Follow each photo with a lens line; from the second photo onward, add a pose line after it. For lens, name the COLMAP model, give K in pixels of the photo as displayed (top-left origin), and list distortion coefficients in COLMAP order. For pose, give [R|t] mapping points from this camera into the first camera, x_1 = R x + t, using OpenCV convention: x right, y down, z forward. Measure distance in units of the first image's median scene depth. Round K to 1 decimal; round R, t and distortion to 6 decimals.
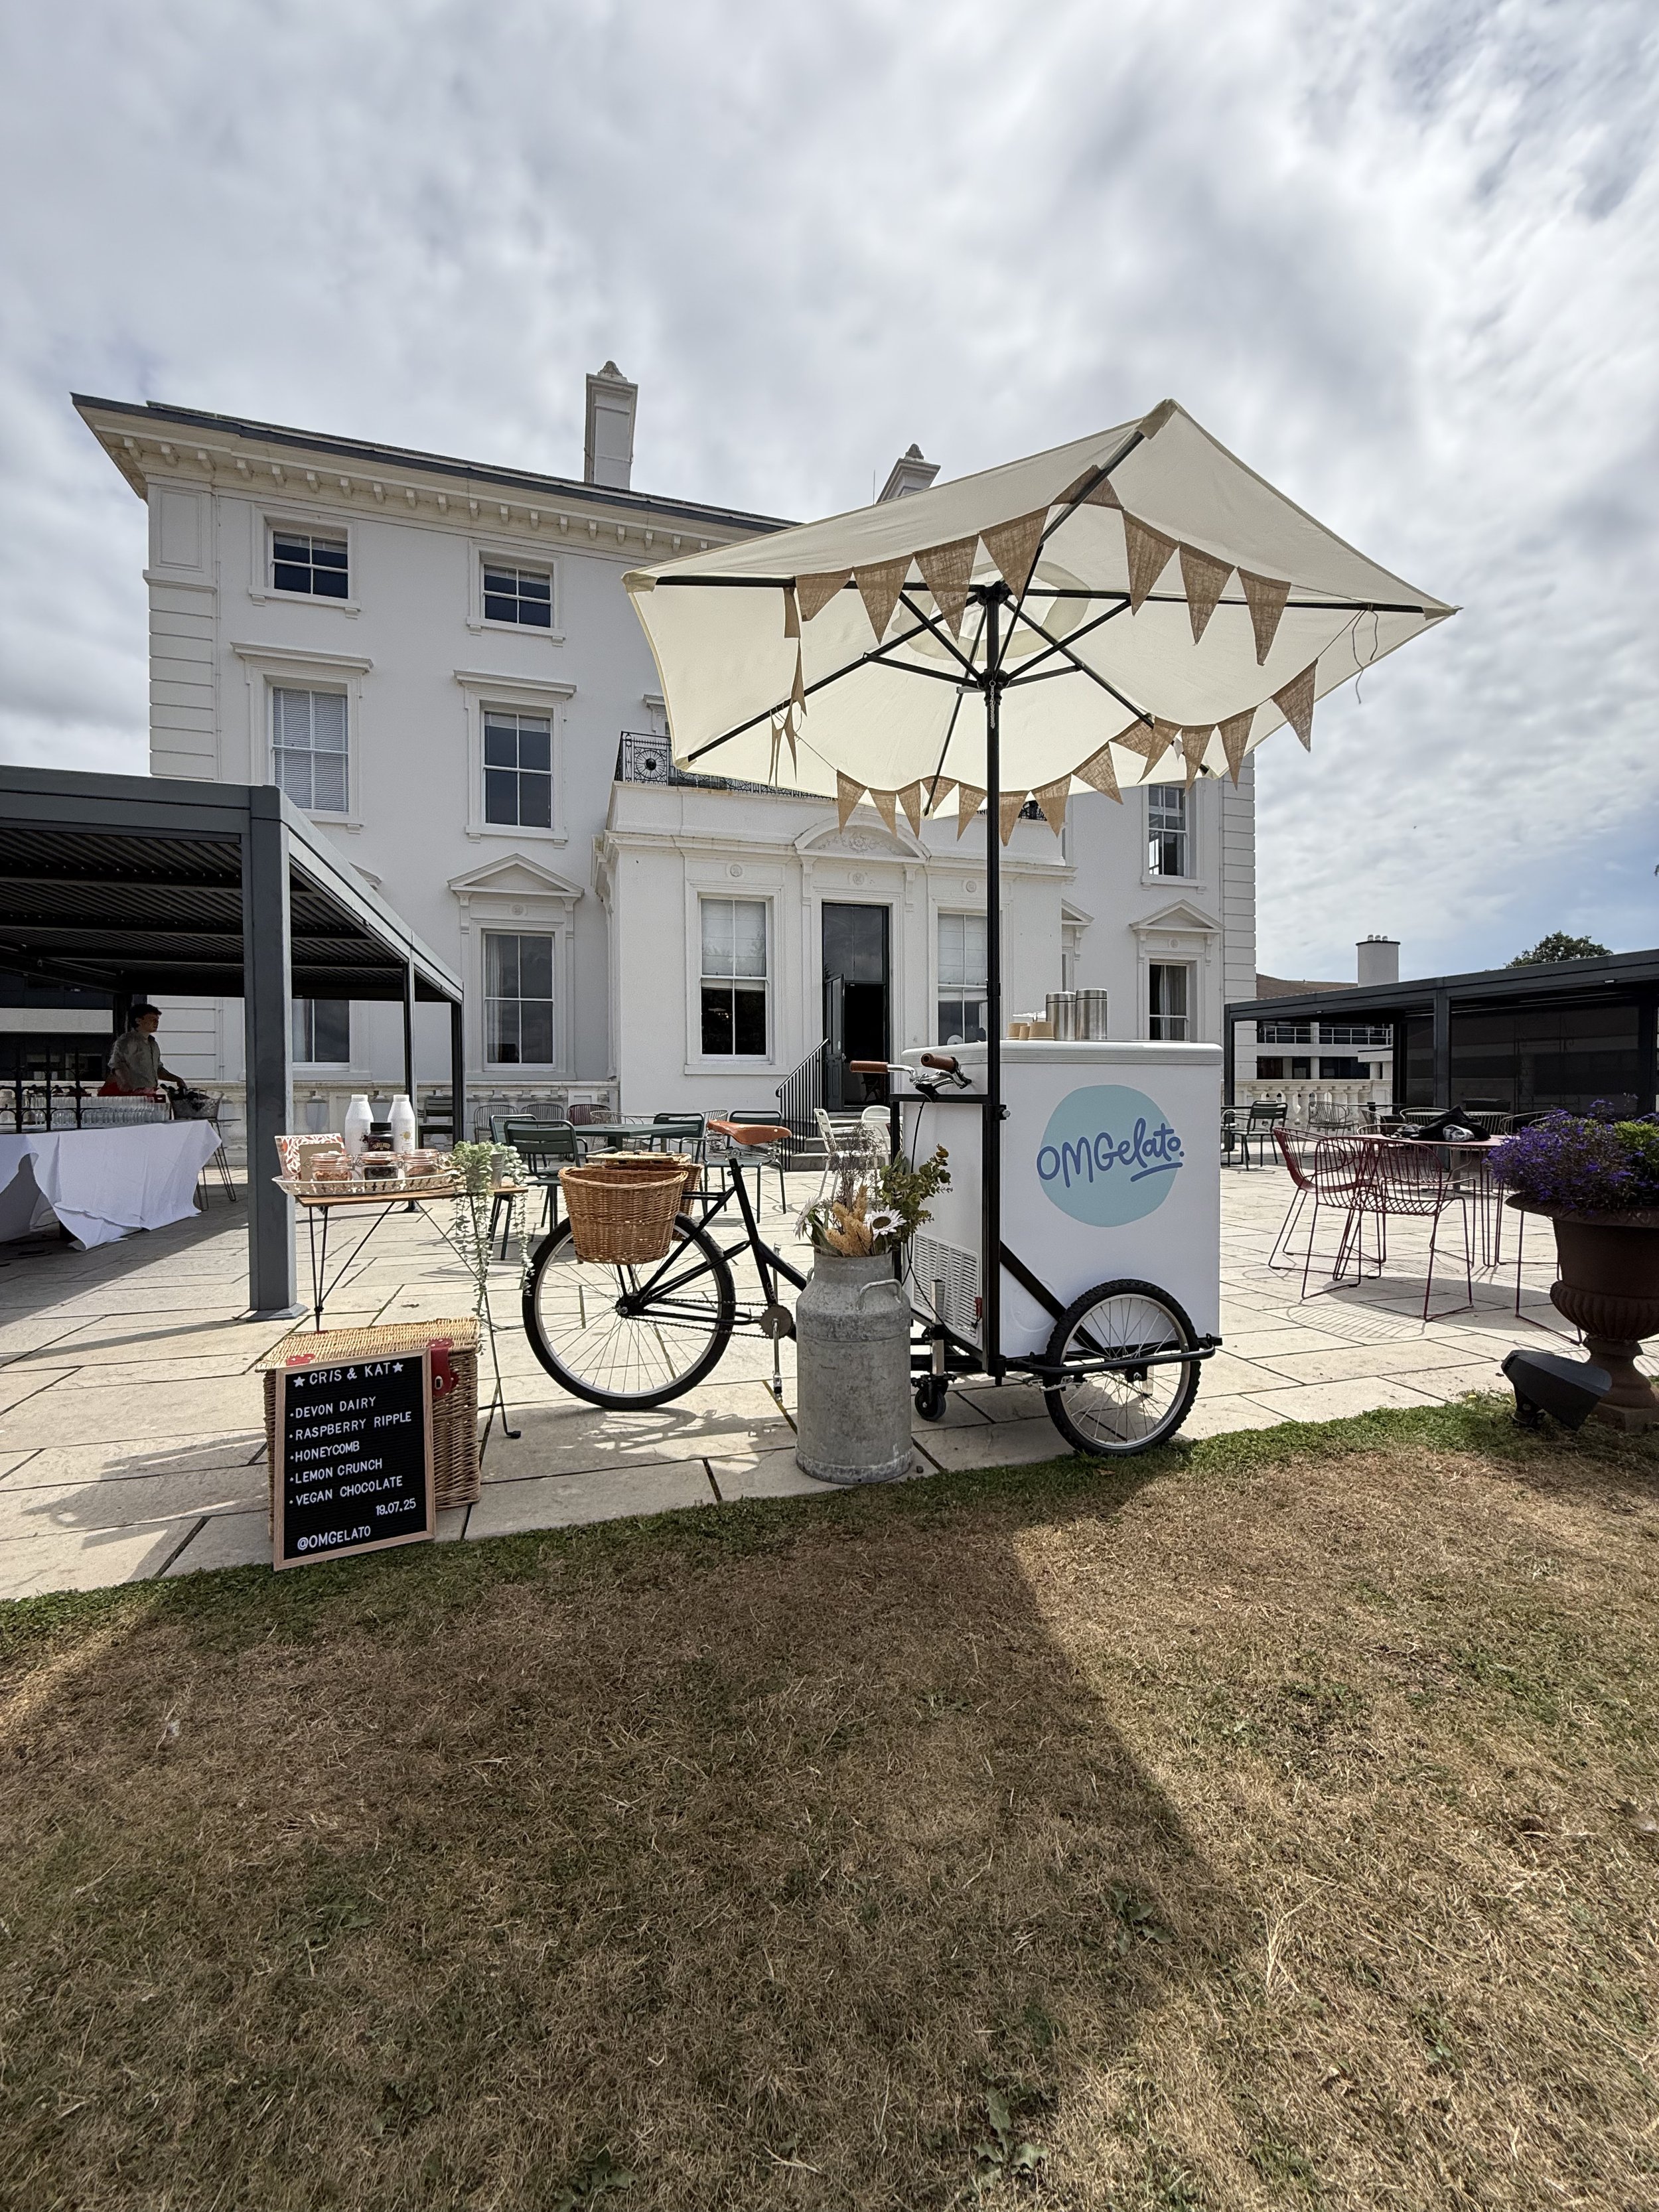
lens RADIAL K [[883.9, 0, 829.7], [0, 883.9, 1095.0], [0, 0, 1]] dist [-0.001112, -0.000256]
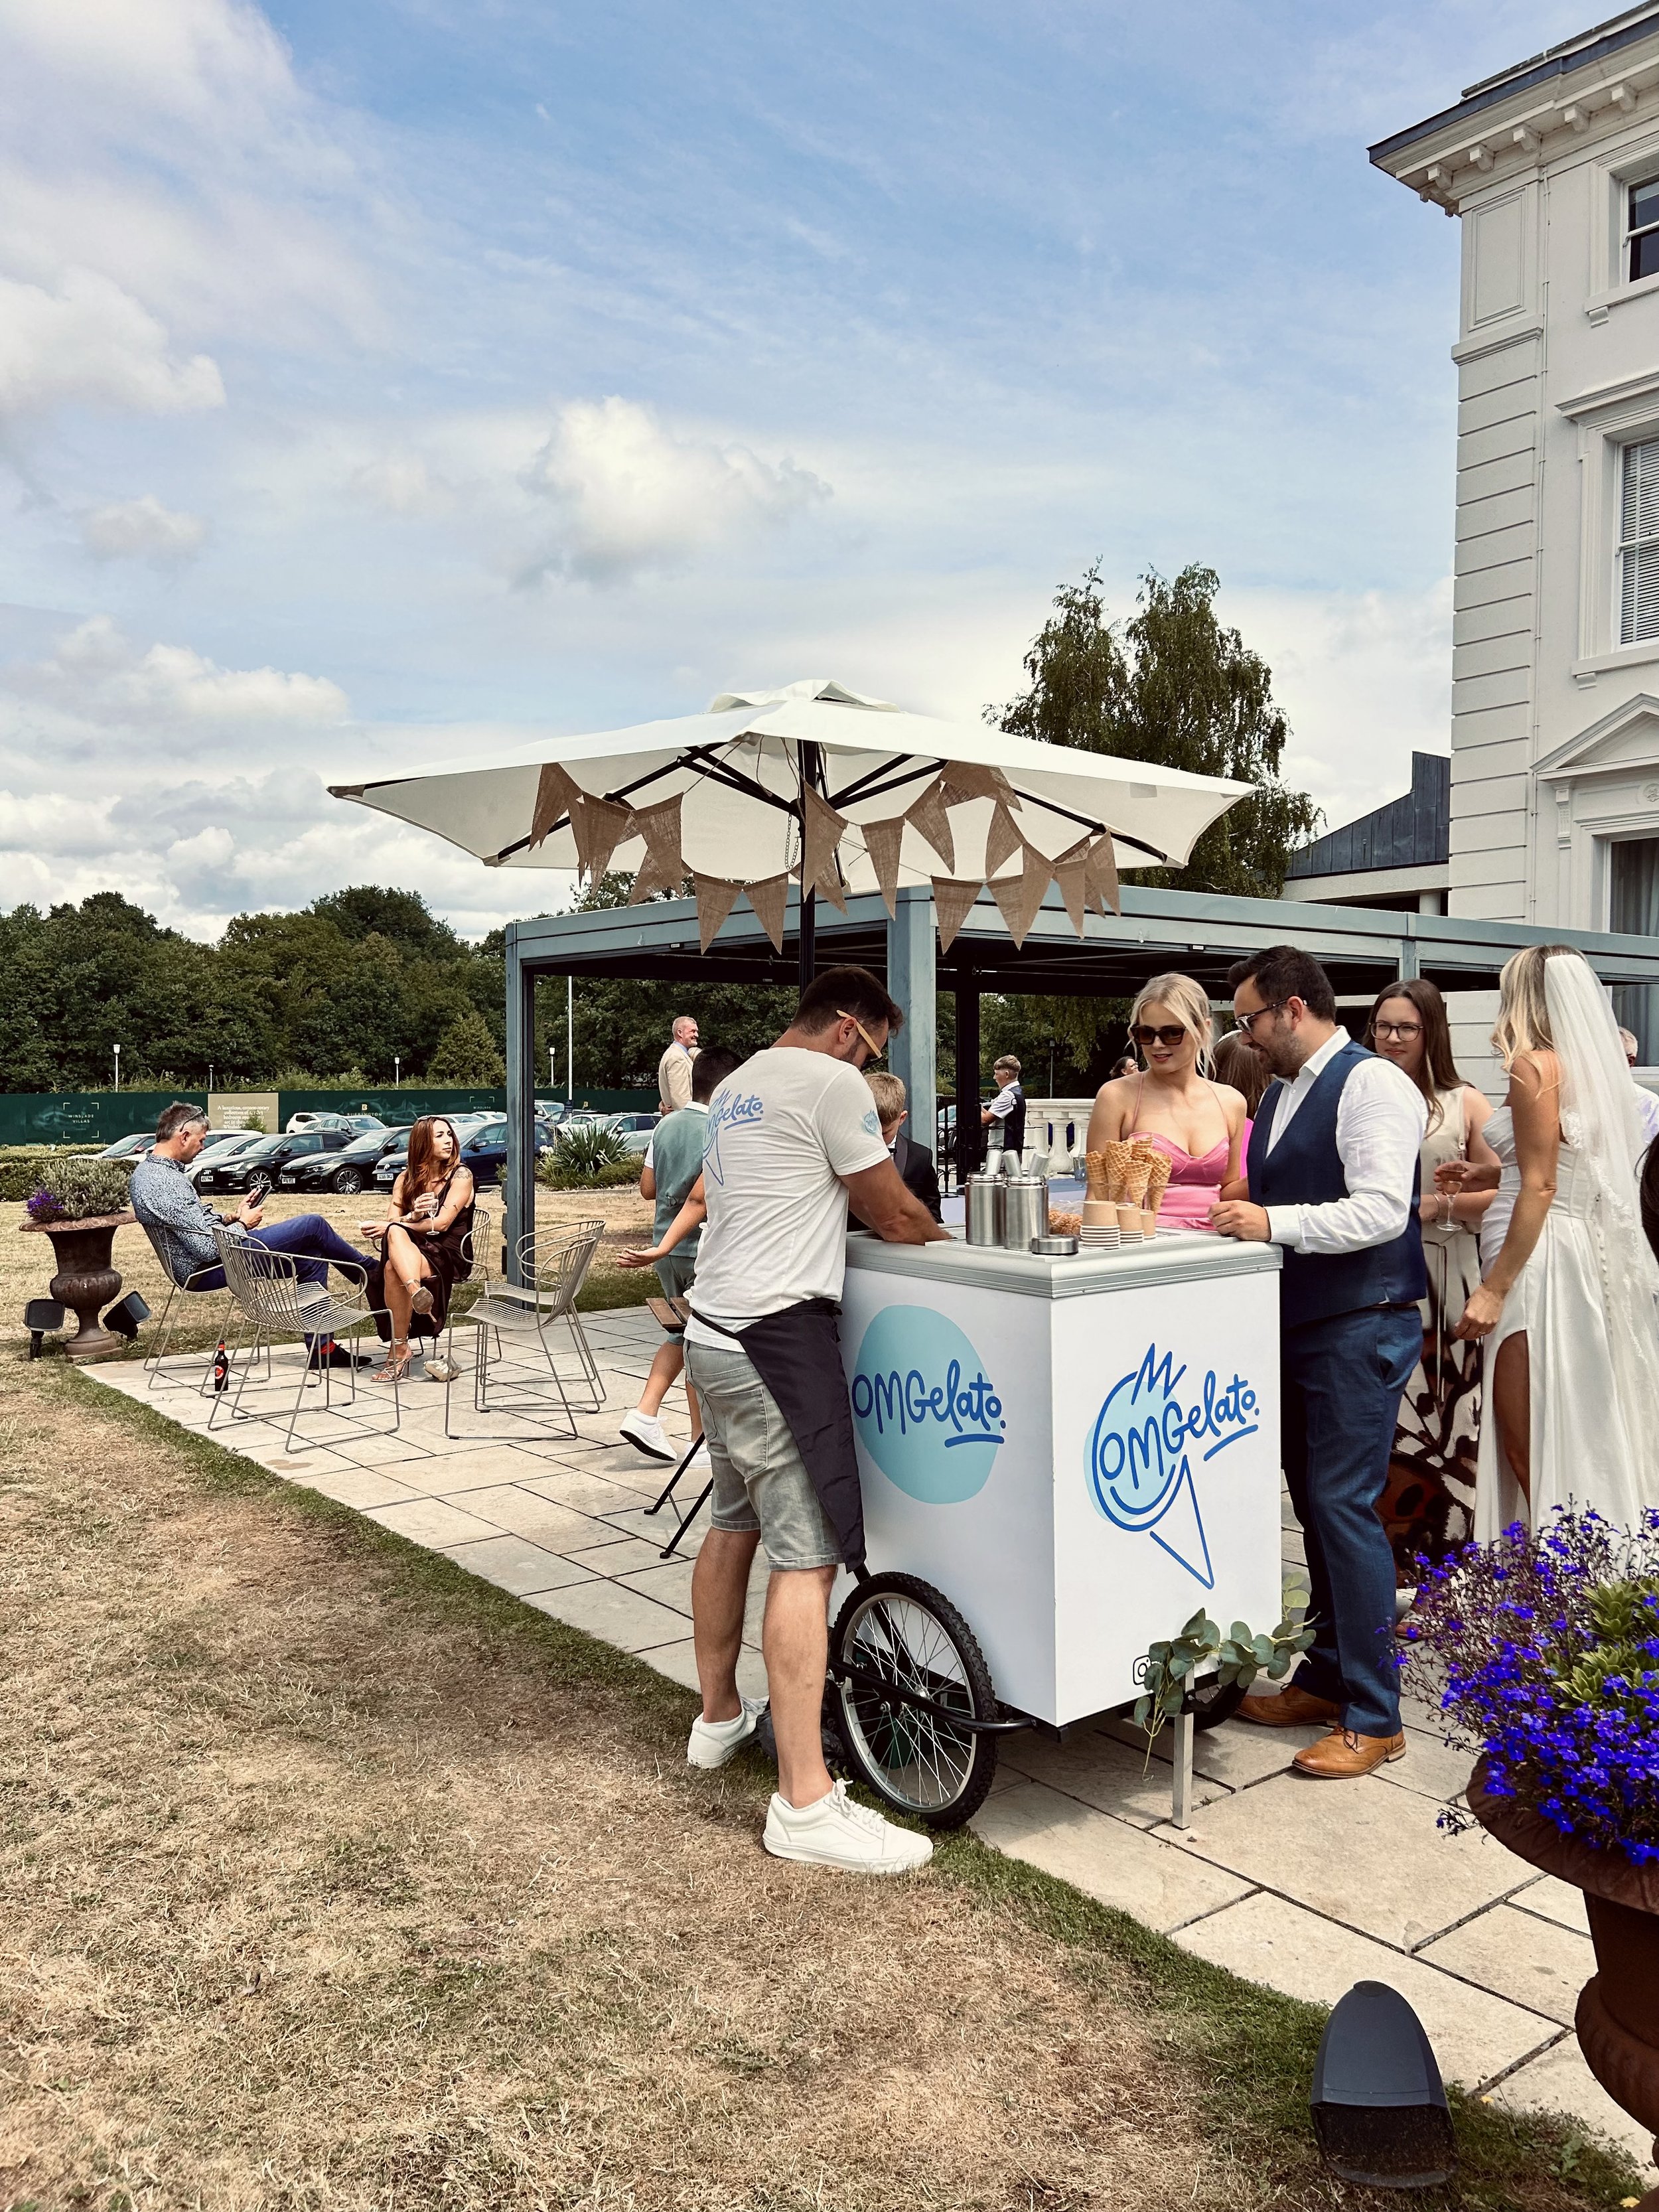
lens RADIAL K [[1673.5, 0, 829.5], [0, 1673.5, 1106.0], [0, 0, 1]] dist [0.003851, -0.001435]
pose [[0.371413, 0.030825, -0.927956, 1.525968], [-0.014635, 0.999519, 0.027344, -0.207049], [0.928353, 0.003425, 0.371685, 0.414744]]
